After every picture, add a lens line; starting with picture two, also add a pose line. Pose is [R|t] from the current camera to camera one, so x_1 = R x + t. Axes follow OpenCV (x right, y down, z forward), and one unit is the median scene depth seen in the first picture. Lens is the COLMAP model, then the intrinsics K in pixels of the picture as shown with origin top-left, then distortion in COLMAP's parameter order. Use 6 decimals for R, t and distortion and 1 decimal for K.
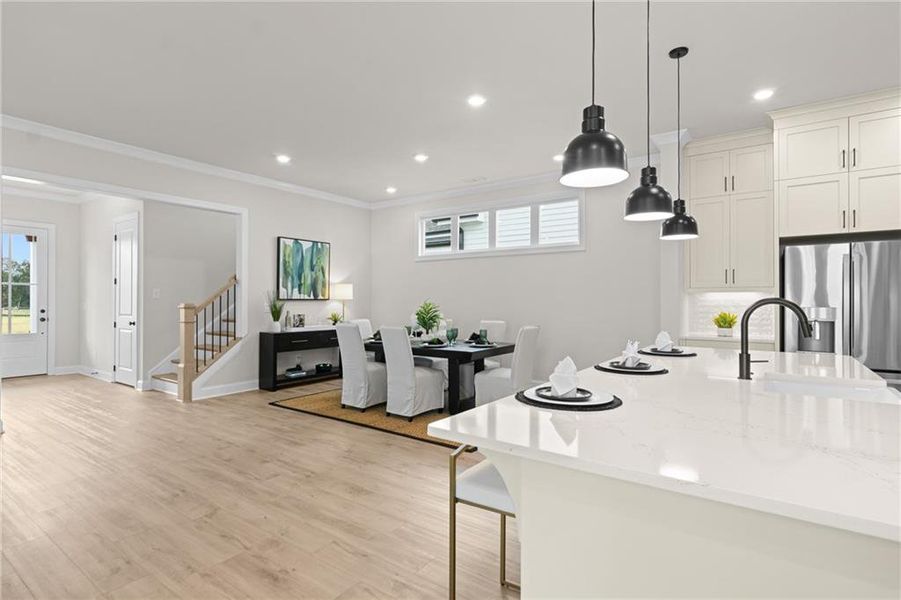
lens RADIAL K [[448.9, 0, 451.9], [0, 448.9, 300.4], [0, 0, 1]] dist [-0.001169, 0.000389]
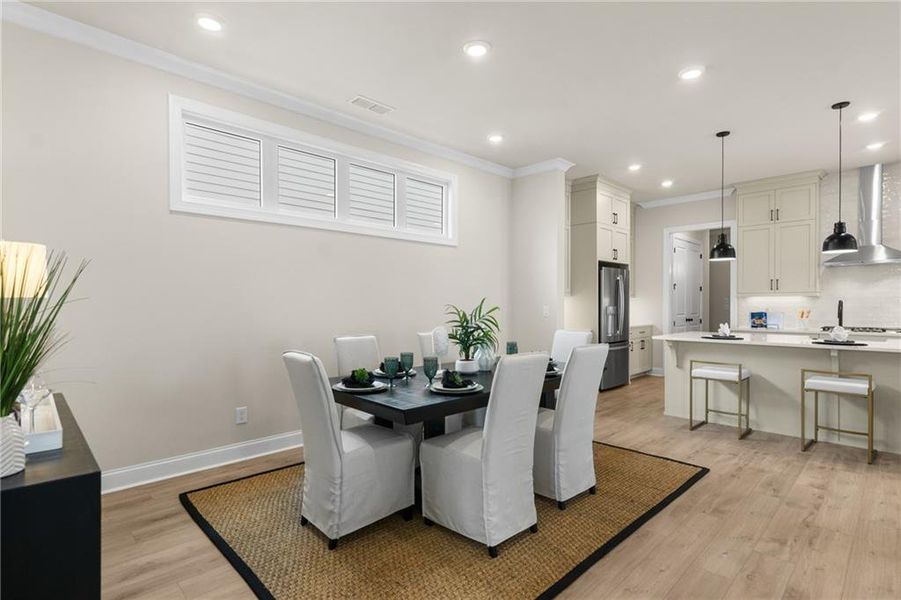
lens RADIAL K [[446.9, 0, 456.3], [0, 446.9, 309.8], [0, 0, 1]] dist [-0.000650, 0.000246]
pose [[0.171290, -0.015758, 0.985095, -0.666974], [0.000862, 0.999874, 0.015845, 0.001337], [-0.985220, -0.001865, 0.171282, 0.973523]]
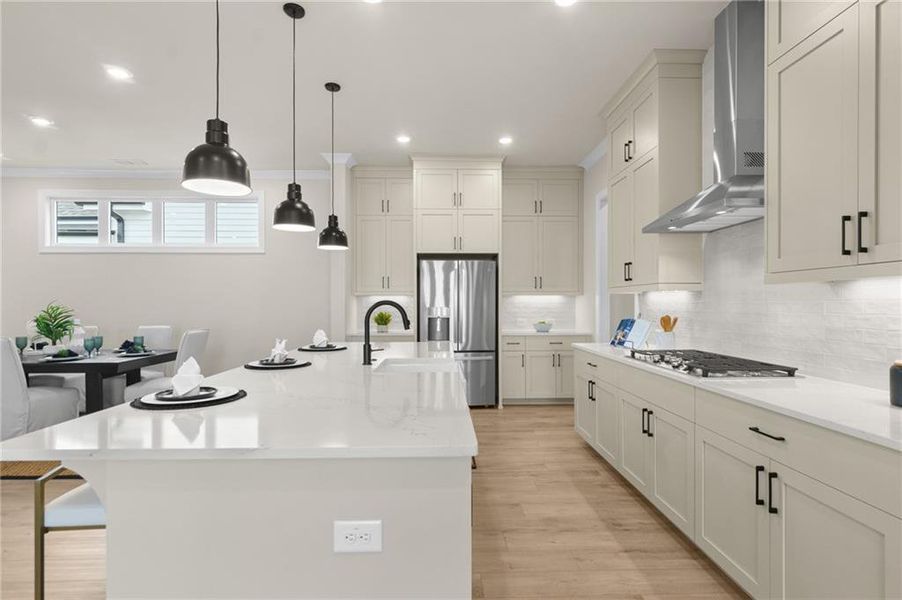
lens RADIAL K [[440.3, 0, 452.7], [0, 440.3, 303.8], [0, 0, 1]] dist [-0.000882, 0.000038]
pose [[0.796671, -0.003722, 0.604402, 0.040073], [0.001790, 0.999991, 0.003798, -0.000056], [-0.604411, -0.001944, 0.796671, -0.053513]]
